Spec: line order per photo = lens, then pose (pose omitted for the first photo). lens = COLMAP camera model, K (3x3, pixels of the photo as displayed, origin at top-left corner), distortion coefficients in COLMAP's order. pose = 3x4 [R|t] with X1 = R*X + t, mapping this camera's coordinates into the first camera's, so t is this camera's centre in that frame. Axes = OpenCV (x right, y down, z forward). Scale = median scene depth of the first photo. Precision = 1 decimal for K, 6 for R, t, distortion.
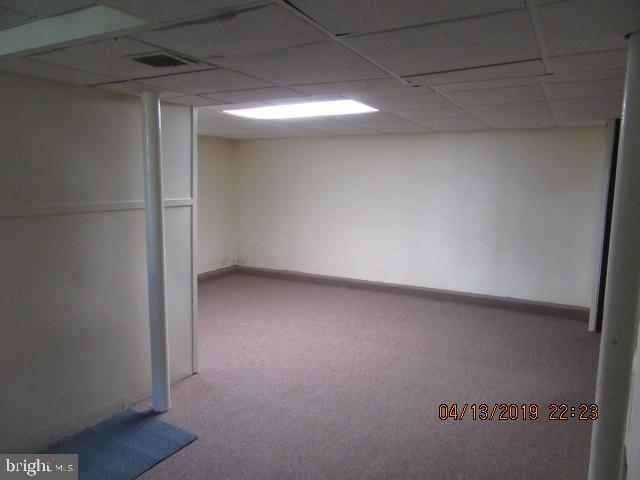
lens RADIAL K [[472.4, 0, 319.4], [0, 472.4, 239.0], [0, 0, 1]] dist [-0.008558, 0.021732]
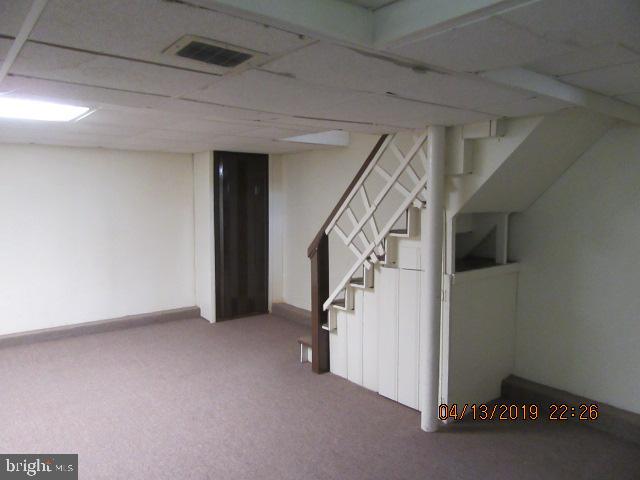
lens RADIAL K [[472.4, 0, 320.2], [0, 472.4, 240.6], [0, 0, 1]] dist [-0.008558, 0.021732]
pose [[0.359365, -0.094321, 0.928418, -1.265359], [0.111768, 0.992068, 0.057525, -0.157374], [-0.926480, 0.083095, 0.367057, 0.802797]]
